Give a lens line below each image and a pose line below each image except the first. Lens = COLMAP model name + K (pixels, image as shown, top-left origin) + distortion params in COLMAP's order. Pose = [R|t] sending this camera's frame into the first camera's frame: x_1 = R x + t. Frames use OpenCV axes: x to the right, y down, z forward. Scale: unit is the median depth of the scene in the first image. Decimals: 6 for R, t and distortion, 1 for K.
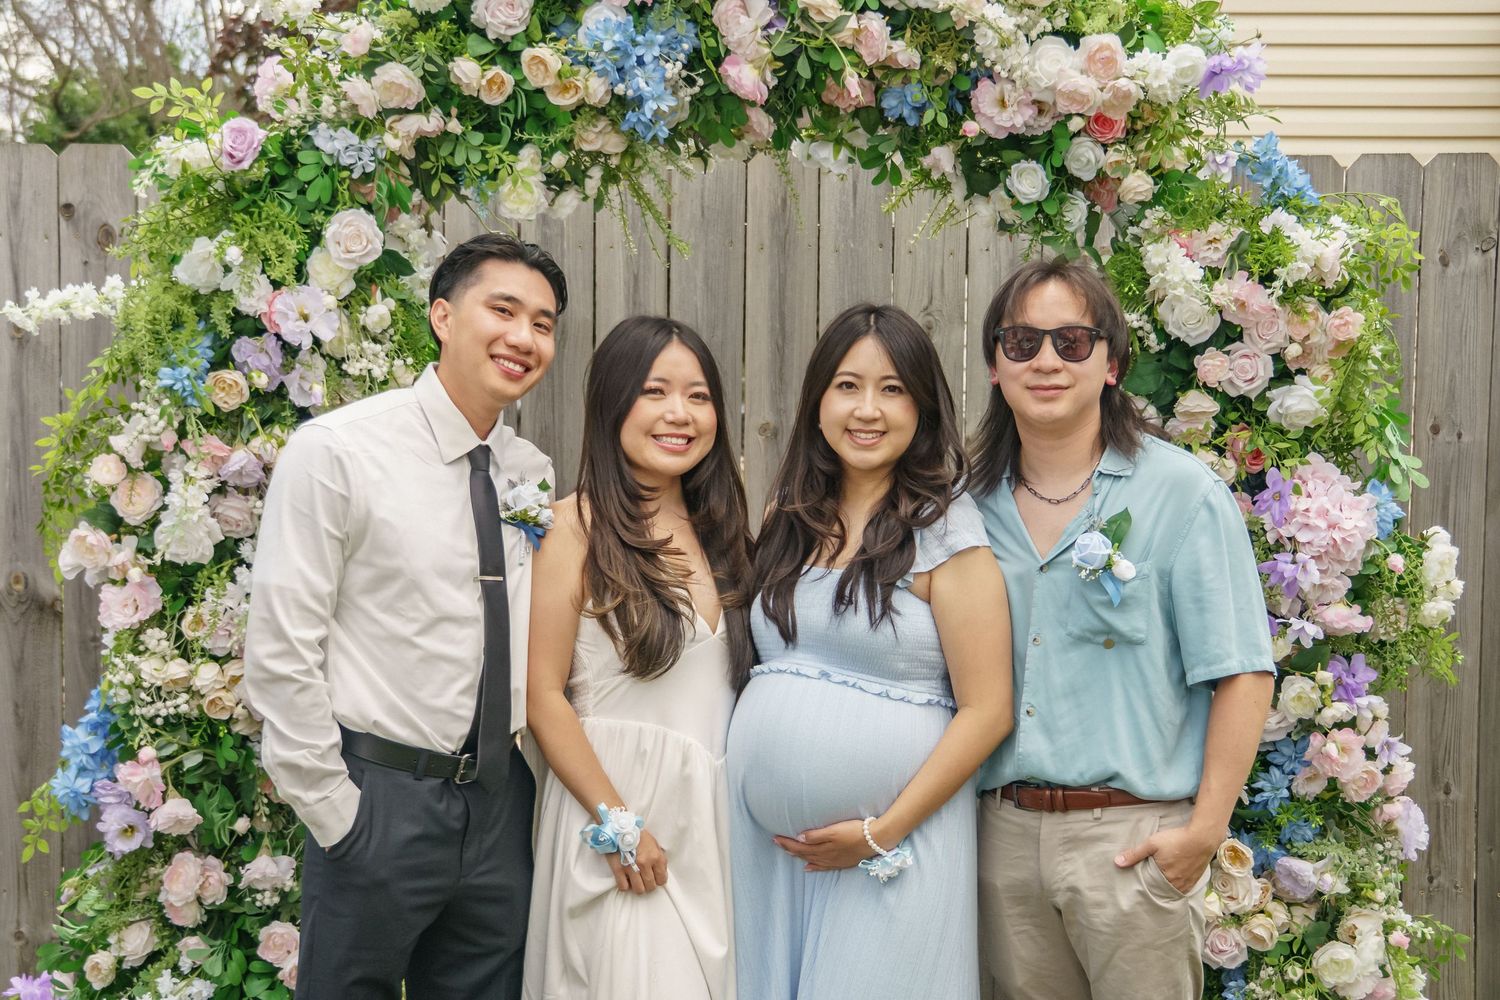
lens RADIAL K [[2359.5, 0, 747.9], [0, 2359.5, 545.6], [0, 0, 1]] dist [0.204574, 0.000000]
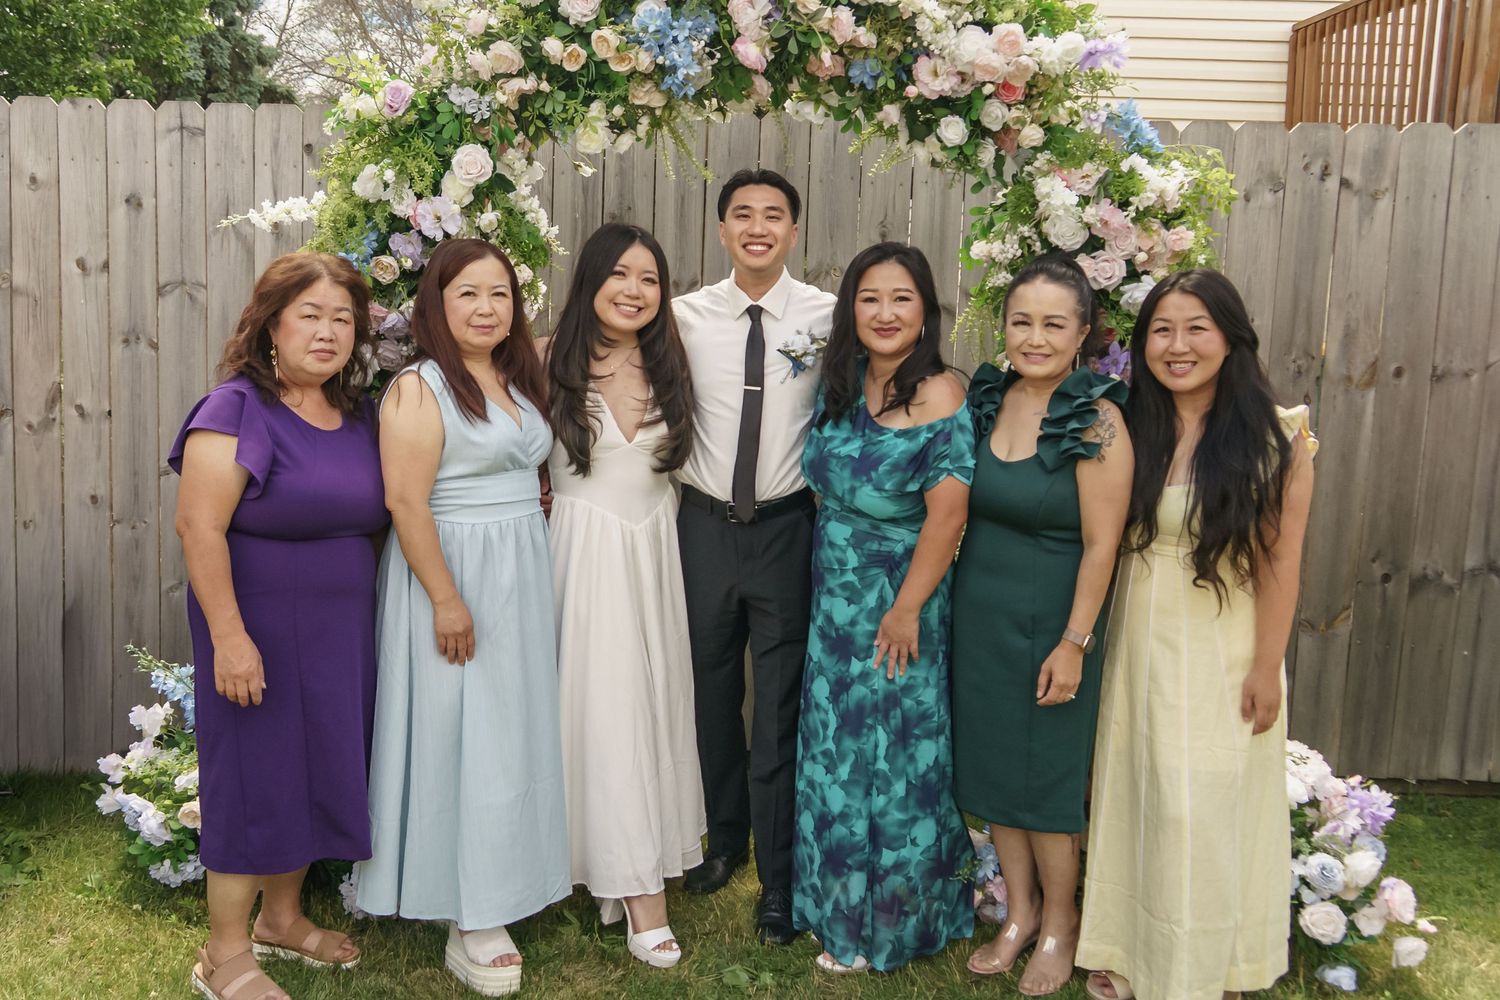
lens RADIAL K [[1376.4, 0, 690.0], [0, 1376.4, 436.5], [0, 0, 1]] dist [0.050113, -0.031707]
pose [[0.996508, 0.030601, -0.077688, 0.033304], [-0.026683, 0.998343, 0.050987, -0.011877], [0.079119, -0.048736, 0.995673, 0.175776]]
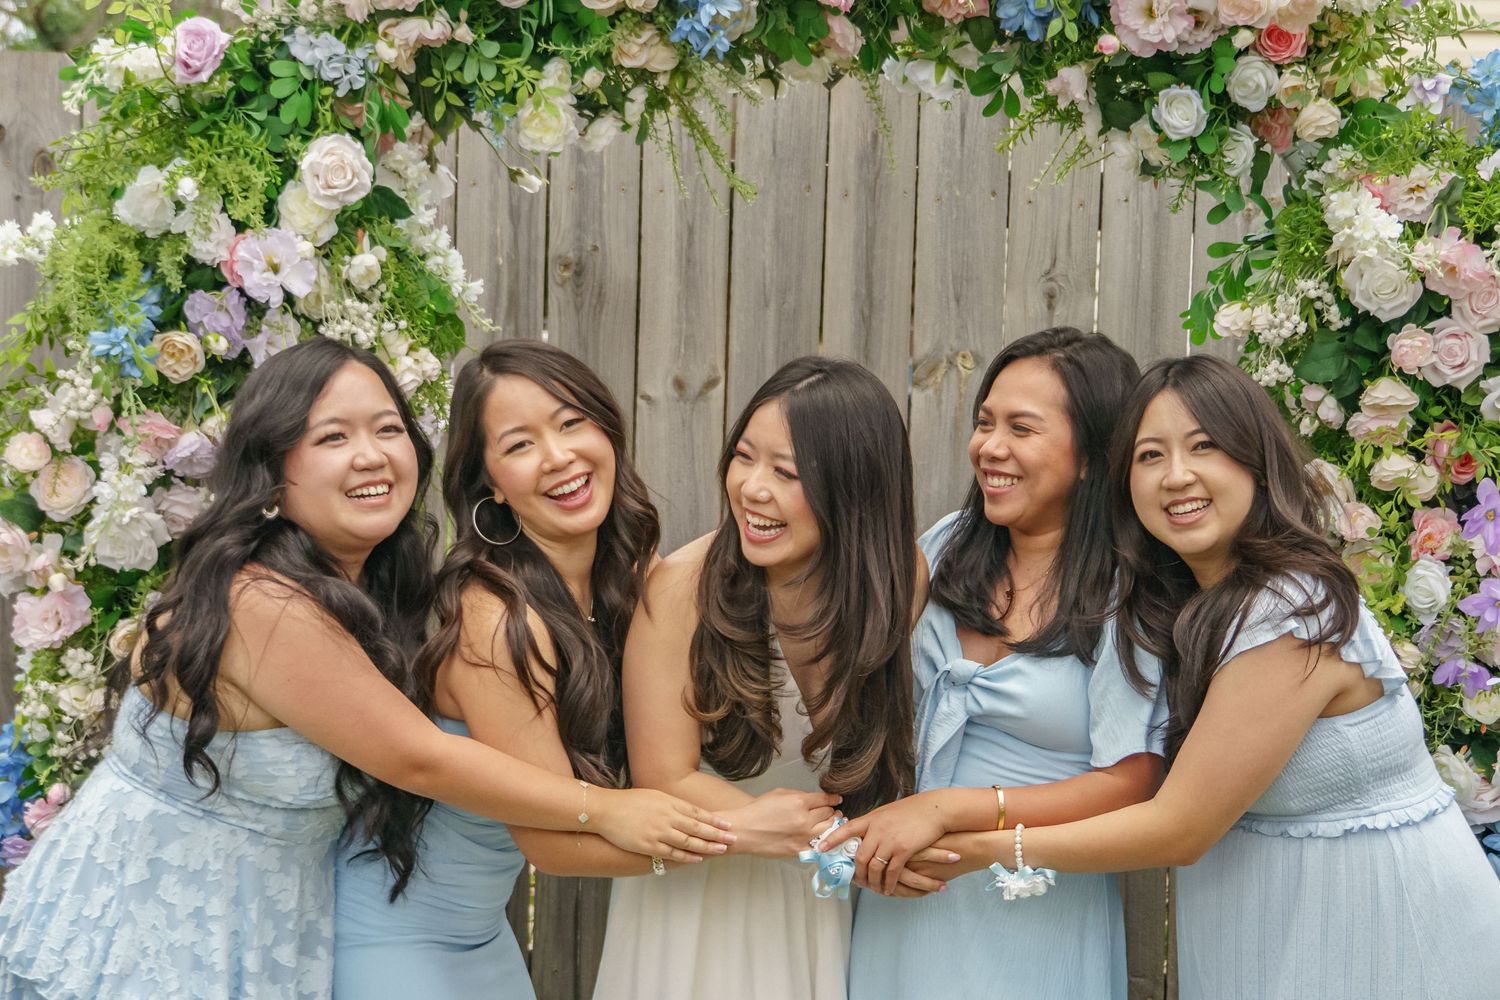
lens RADIAL K [[2732.6, 0, 747.3], [0, 2732.6, 537.9], [0, 0, 1]] dist [0.319442, 0.000000]
pose [[0.999203, 0.020421, -0.034305, 0.008012], [-0.020625, 0.999771, -0.005622, -0.002370], [0.034182, 0.006325, 0.999396, 0.068399]]
